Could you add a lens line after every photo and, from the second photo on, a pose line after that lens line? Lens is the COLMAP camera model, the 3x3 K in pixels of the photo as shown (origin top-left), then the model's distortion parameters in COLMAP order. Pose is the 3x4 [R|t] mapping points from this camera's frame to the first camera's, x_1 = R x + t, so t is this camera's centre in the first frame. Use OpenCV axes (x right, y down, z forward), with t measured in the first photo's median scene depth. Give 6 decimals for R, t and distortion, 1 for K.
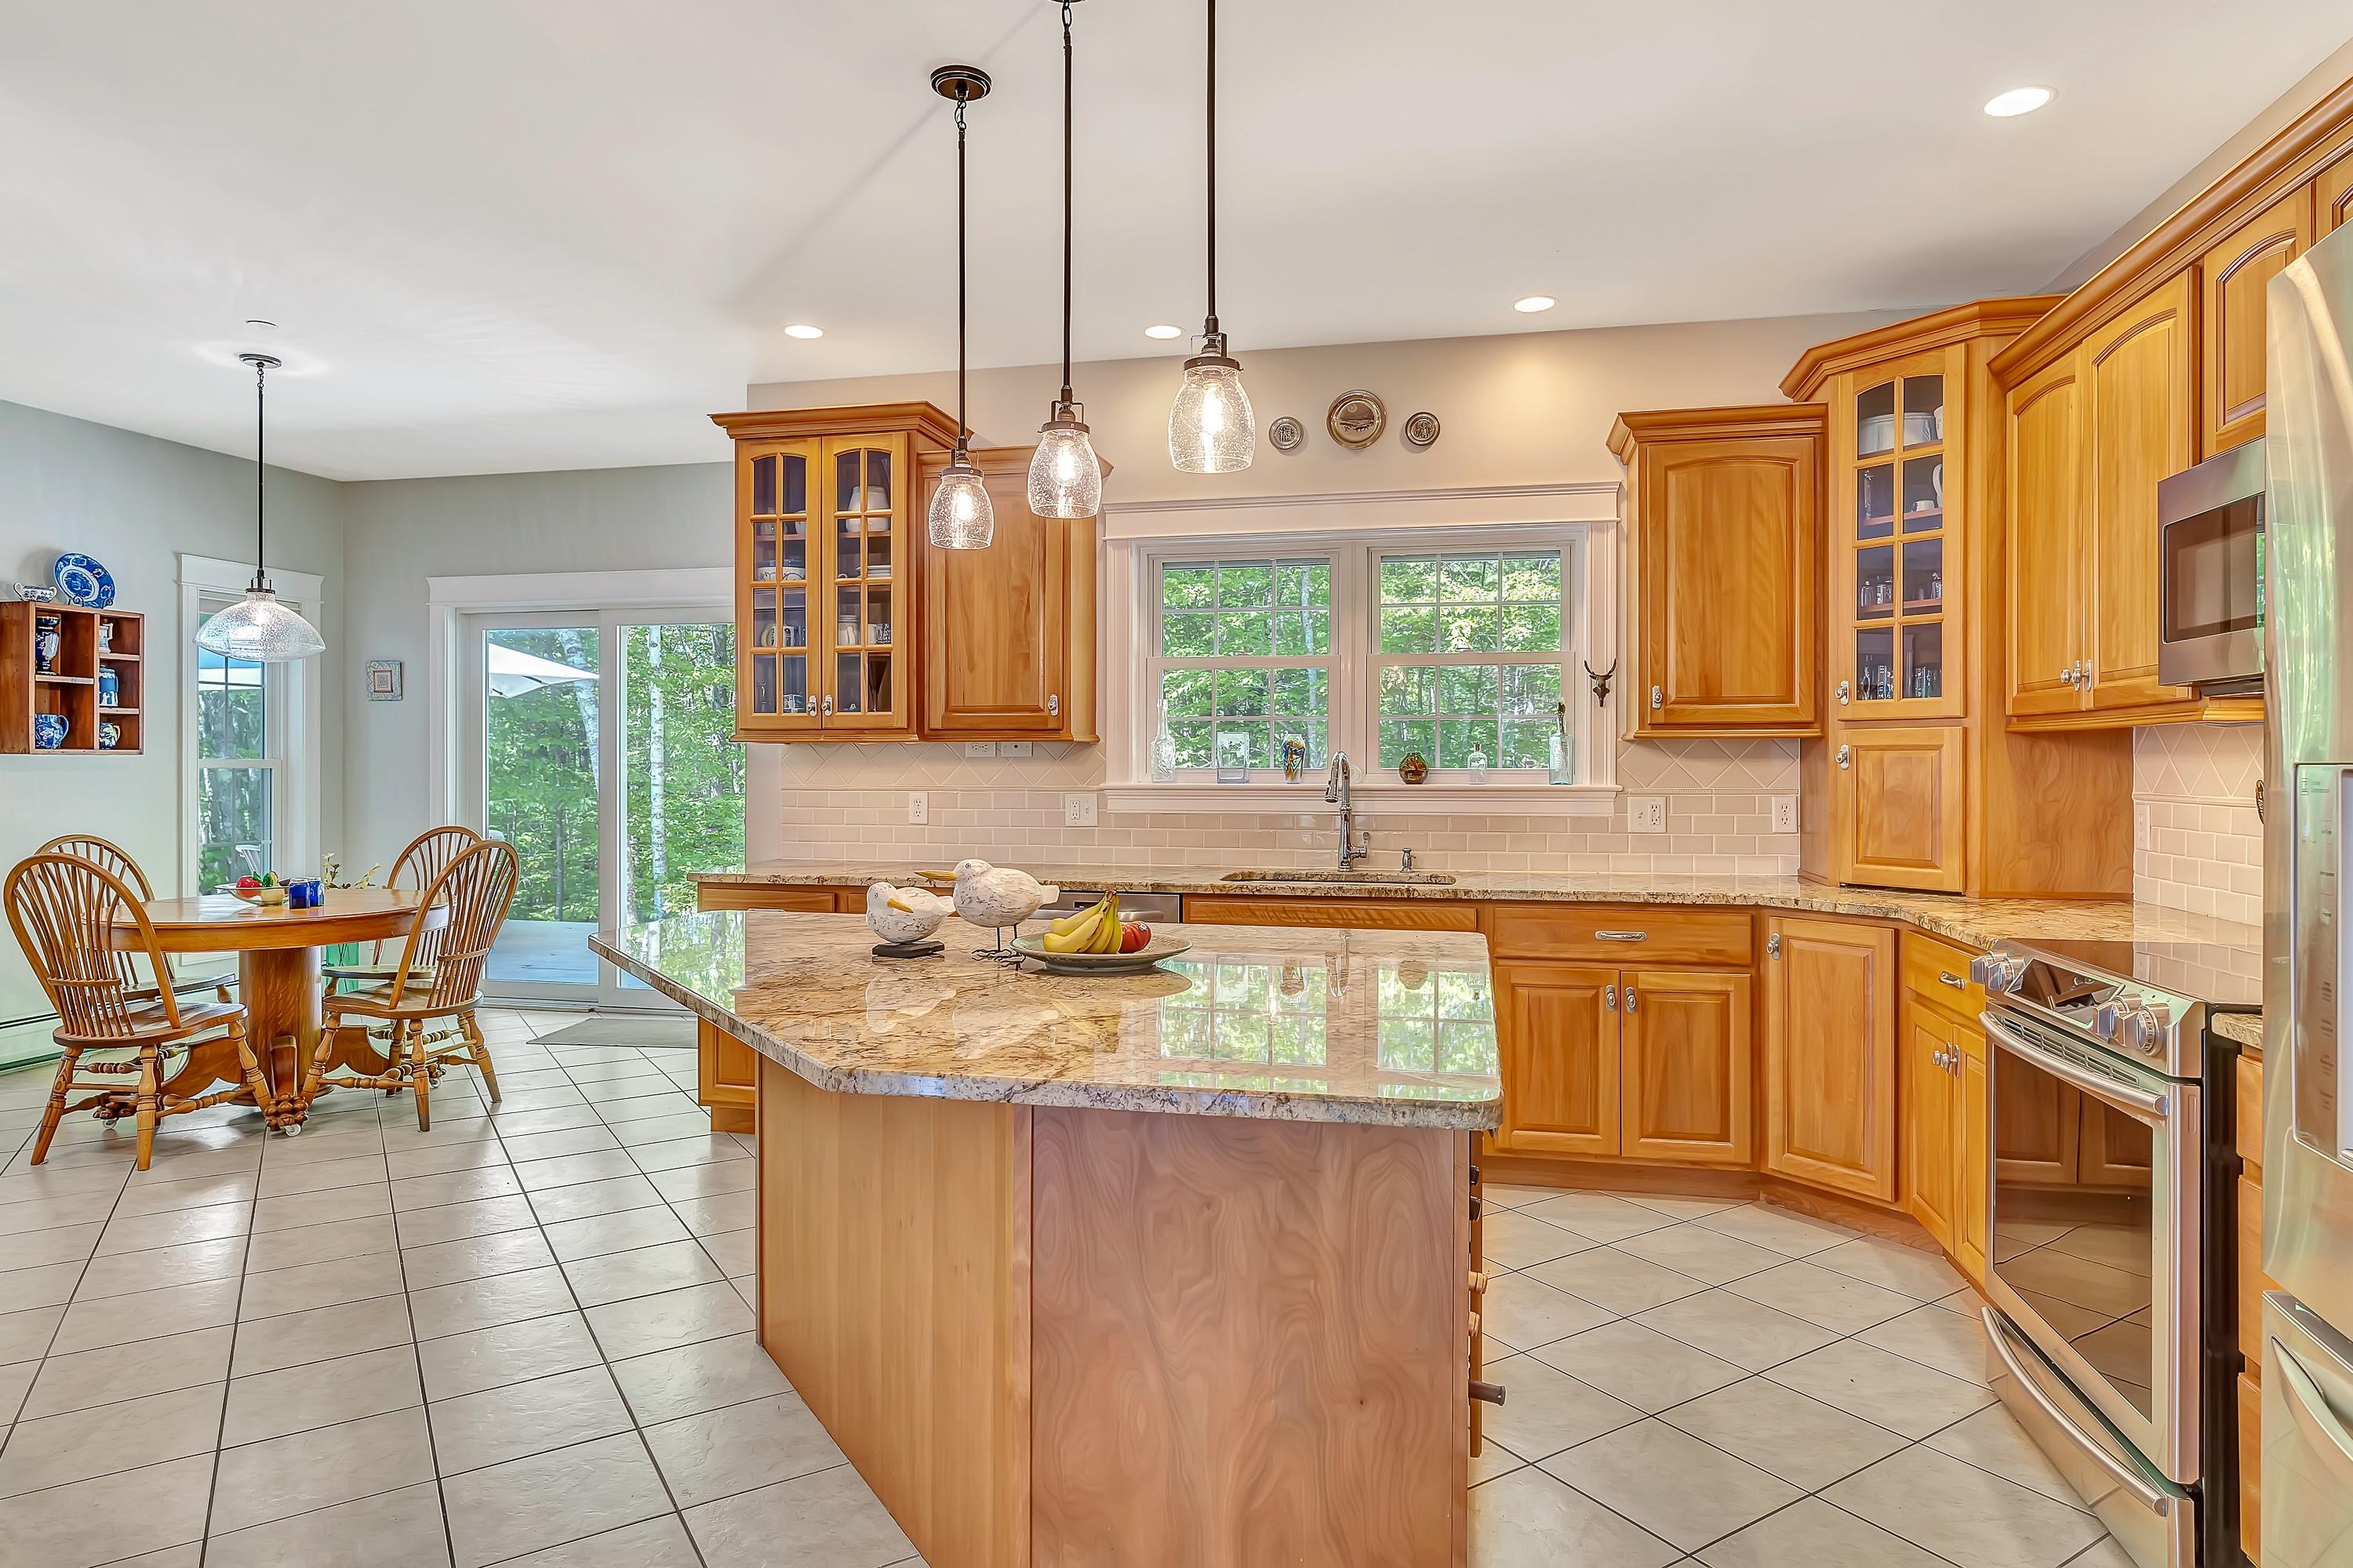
lens RADIAL K [[1351.9, 0, 1175.6], [0, 1351.9, 759.1], [0, 0, 1]] dist [-0.002413, -0.000359]
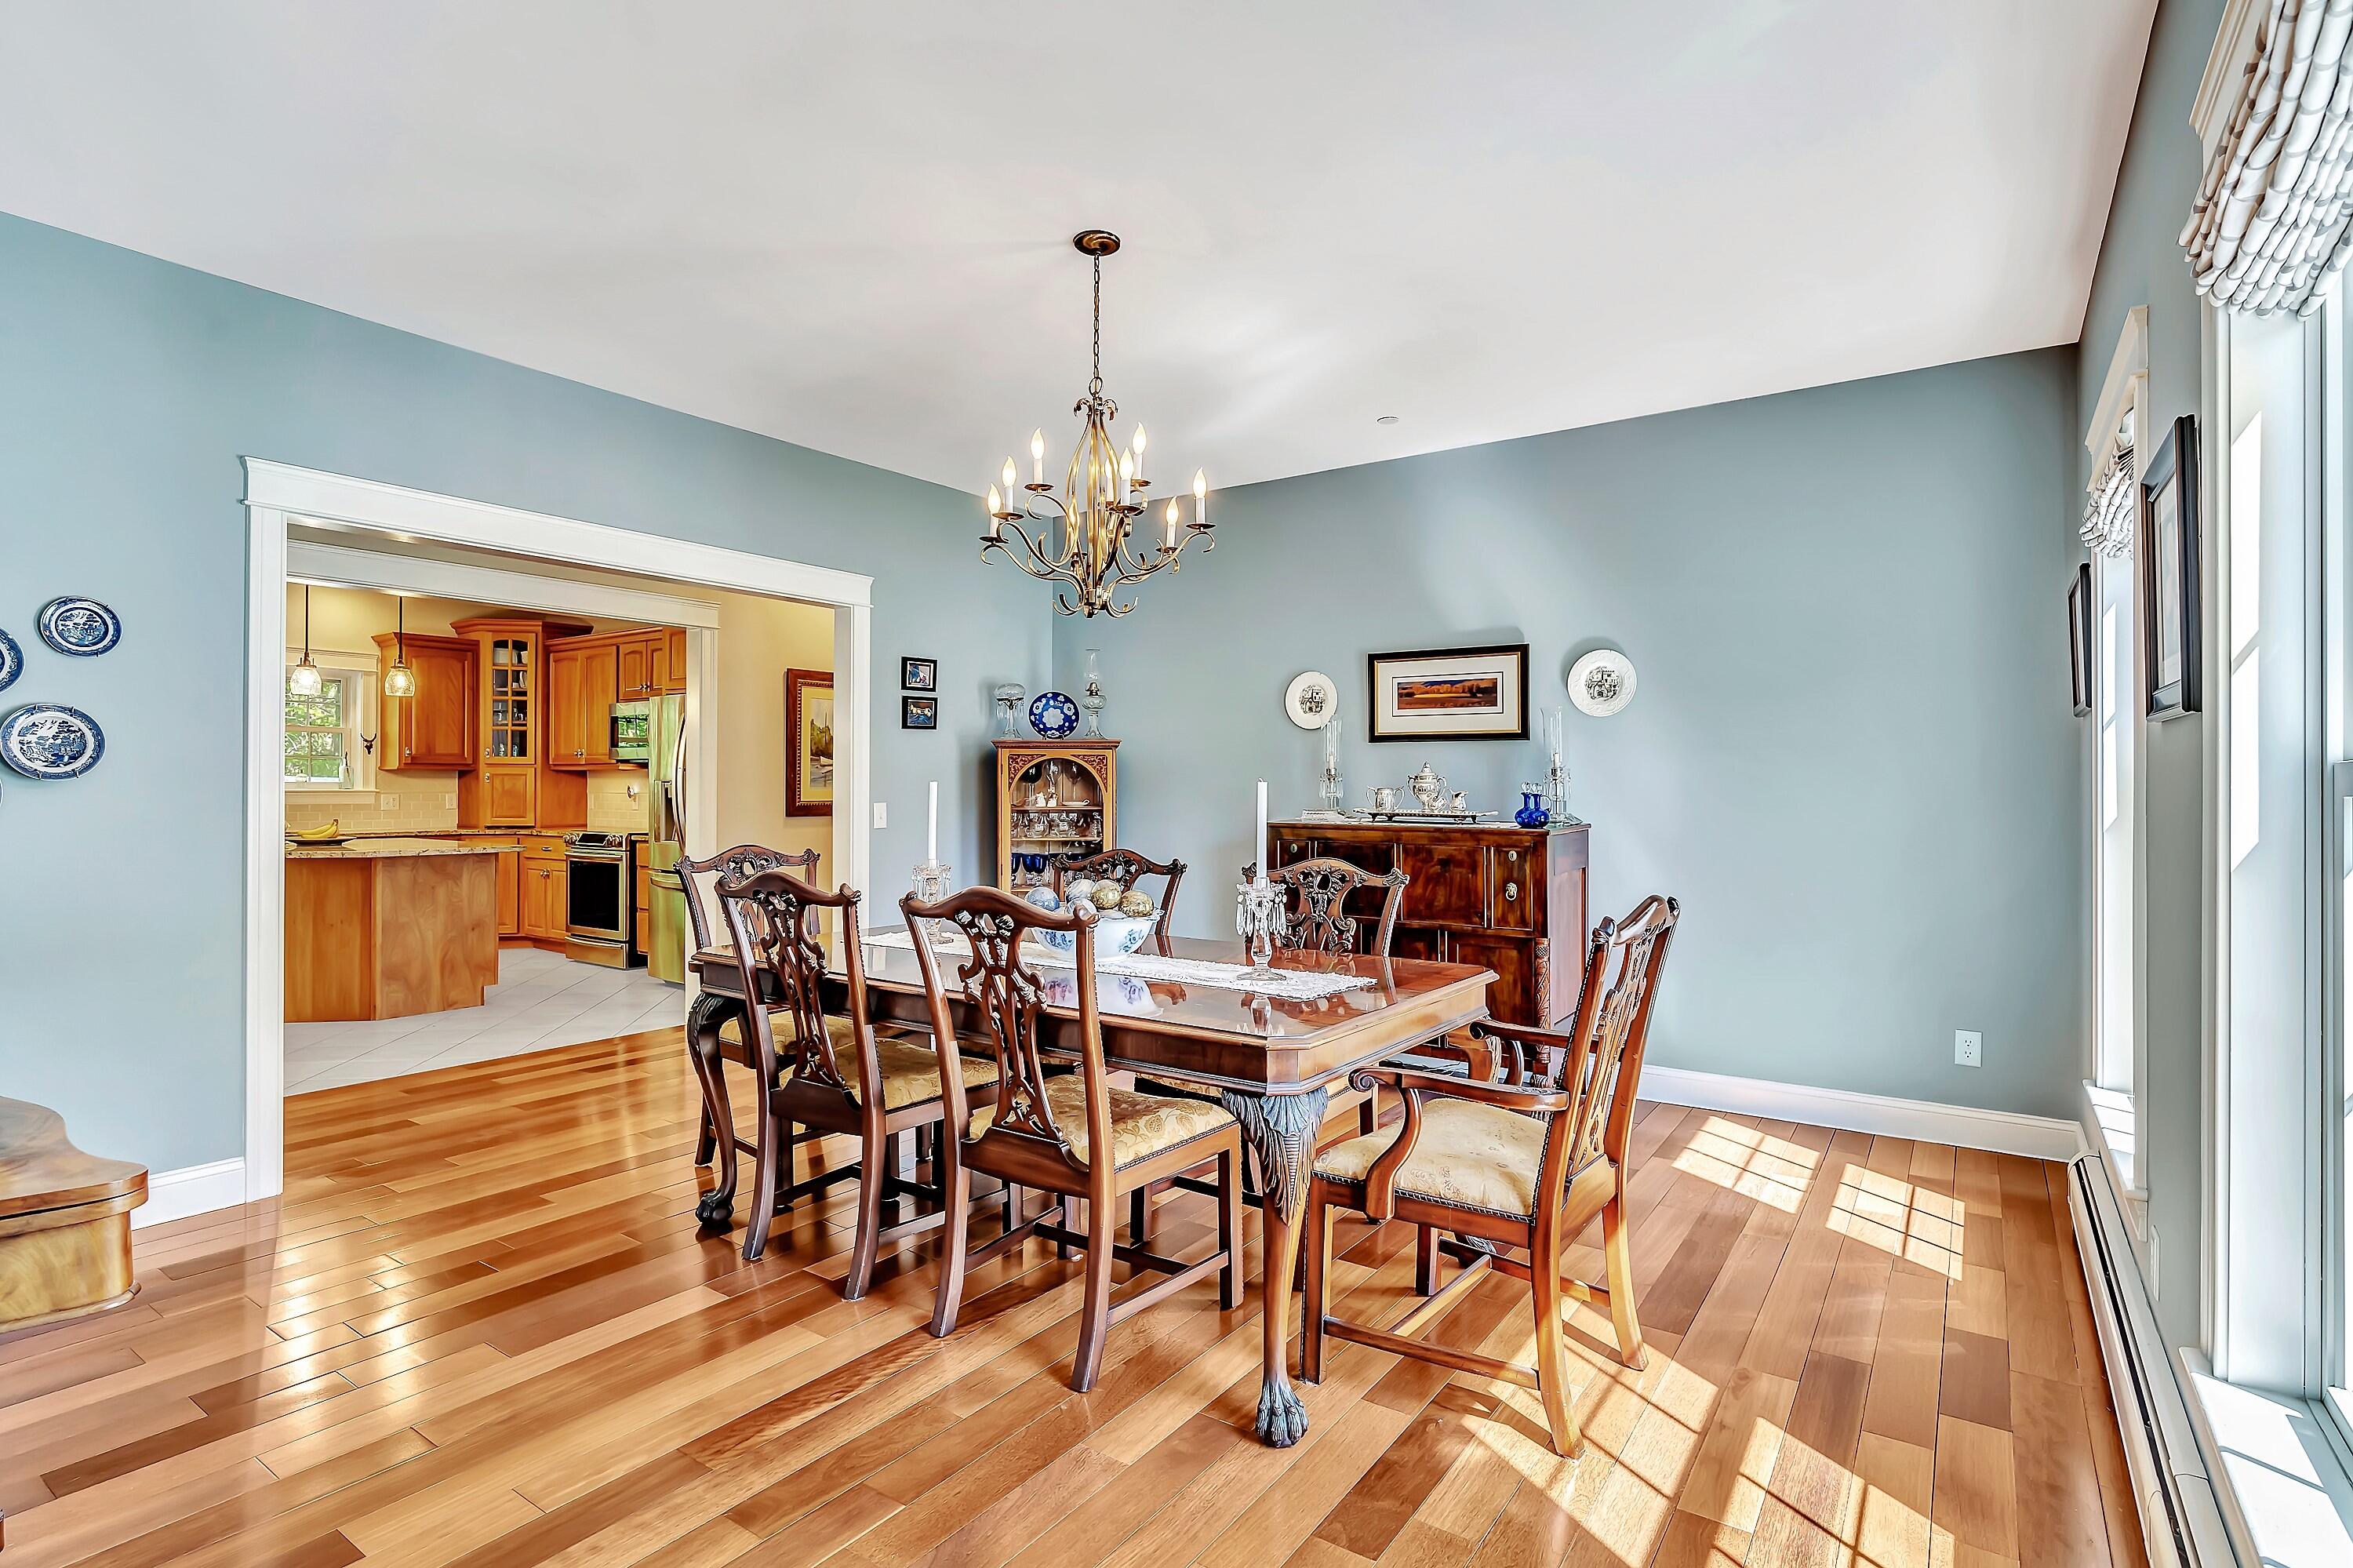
lens RADIAL K [[1141.0, 0, 1176.5], [0, 1141.0, 784.0], [0, 0, 1]] dist [-0.026352, -0.000005]
pose [[0.374070, 0.006737, 0.927376, -0.877838], [-0.010512, 0.999940, -0.003024, 0.002045], [-0.927341, -0.008617, 0.374119, -0.897192]]
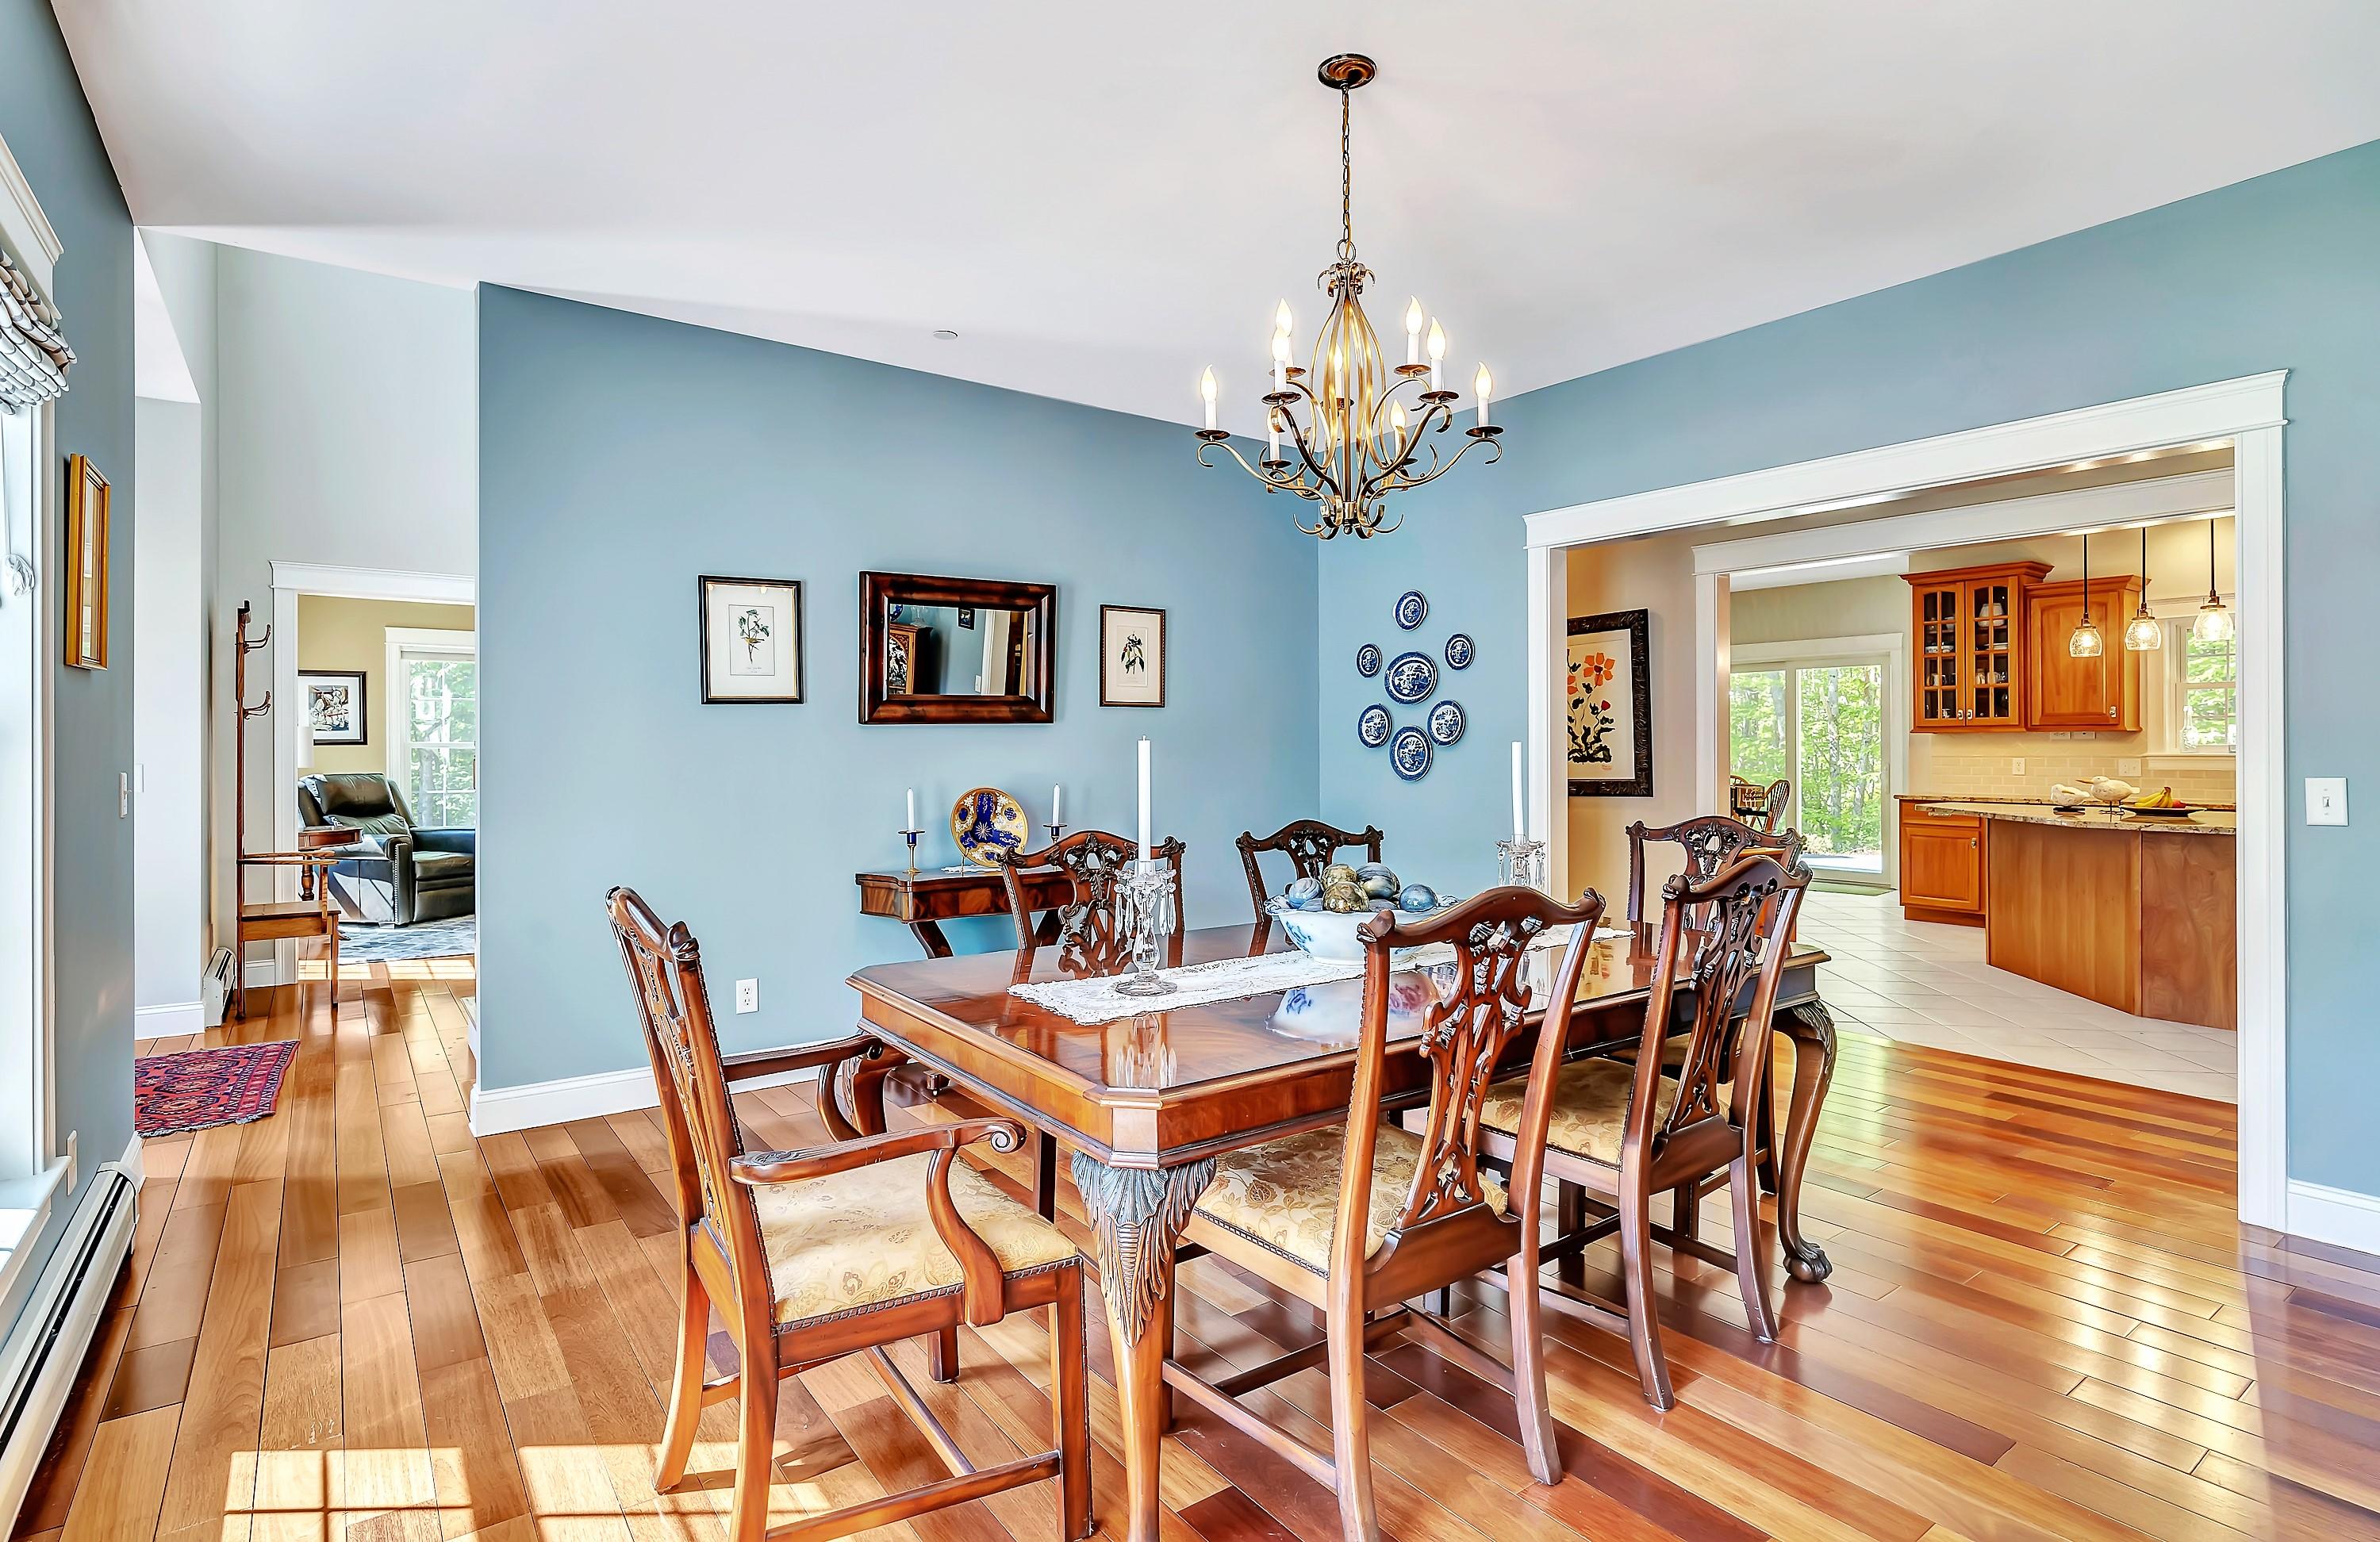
lens RADIAL K [[1184.1, 0, 1184.2], [0, 1184.1, 747.9], [0, 0, 1]] dist [-0.000654, -0.000535]
pose [[0.760101, -0.003293, -0.649797, -0.001530], [0.003557, 0.999993, -0.000908, 0.007593], [0.649796, -0.001621, 0.760107, -1.083779]]
